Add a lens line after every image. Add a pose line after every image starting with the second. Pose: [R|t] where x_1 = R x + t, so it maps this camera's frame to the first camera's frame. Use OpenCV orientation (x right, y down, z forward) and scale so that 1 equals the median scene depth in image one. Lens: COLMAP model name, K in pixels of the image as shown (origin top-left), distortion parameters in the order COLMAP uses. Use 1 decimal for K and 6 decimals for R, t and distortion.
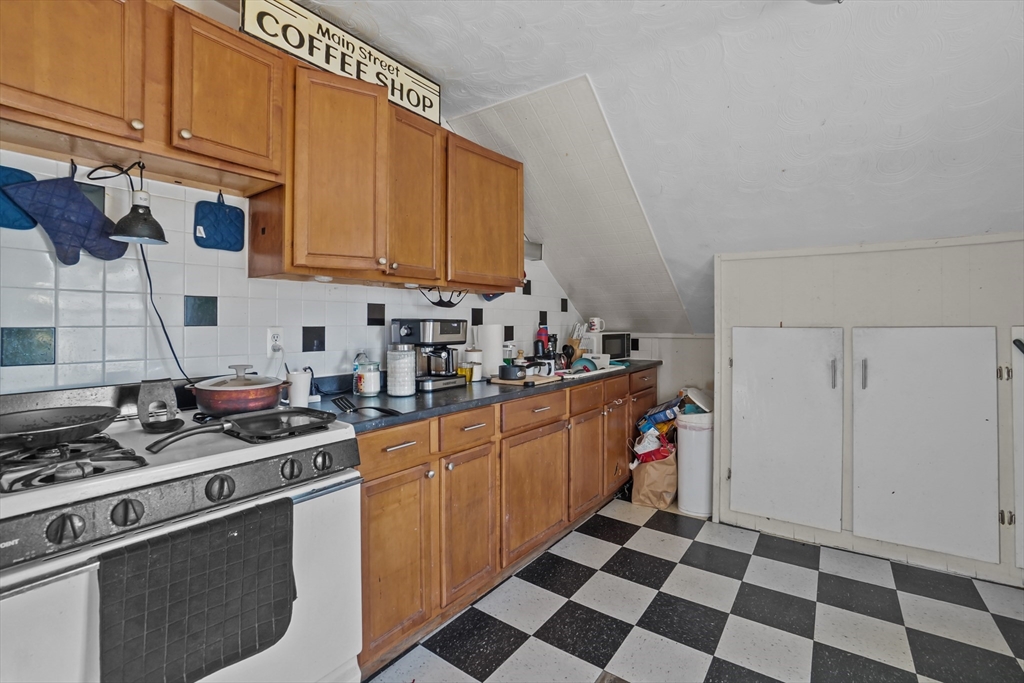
lens RADIAL K [[456.1, 0, 511.5], [0, 456.1, 316.9], [0, 0, 1]] dist [-0.034947, 0.000154]
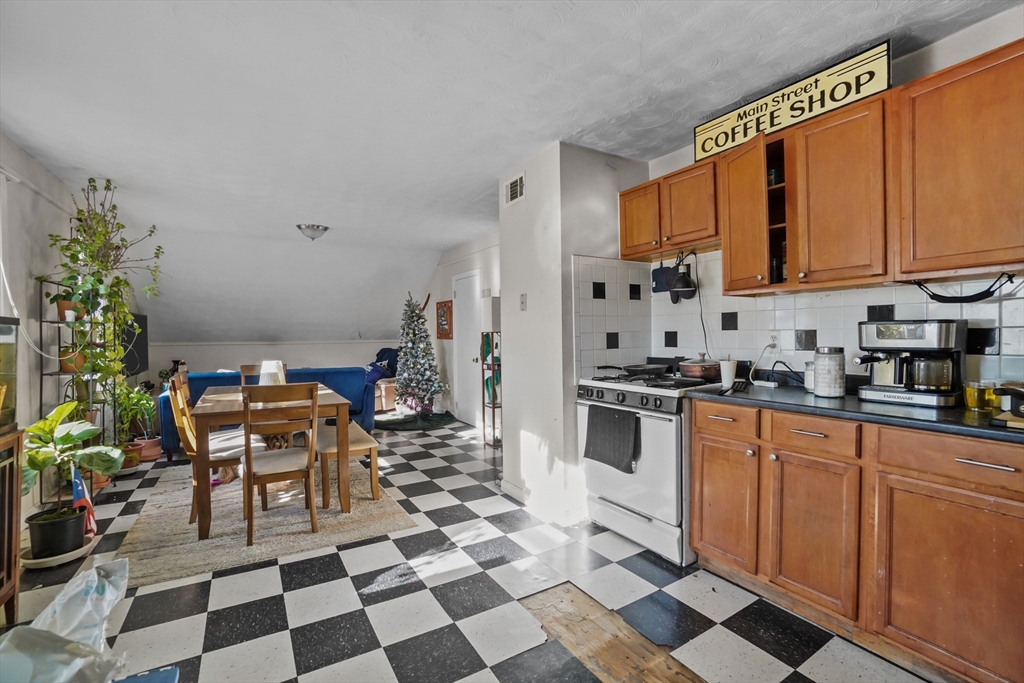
lens RADIAL K [[448.5, 0, 512.0], [0, 448.5, 341.5], [0, 0, 1]] dist [-0.000242, -0.000088]
pose [[-0.374792, 0.021903, -0.926850, 1.117225], [0.028799, 0.999514, 0.011975, 0.016104], [0.926662, -0.022204, -0.375240, 0.833633]]
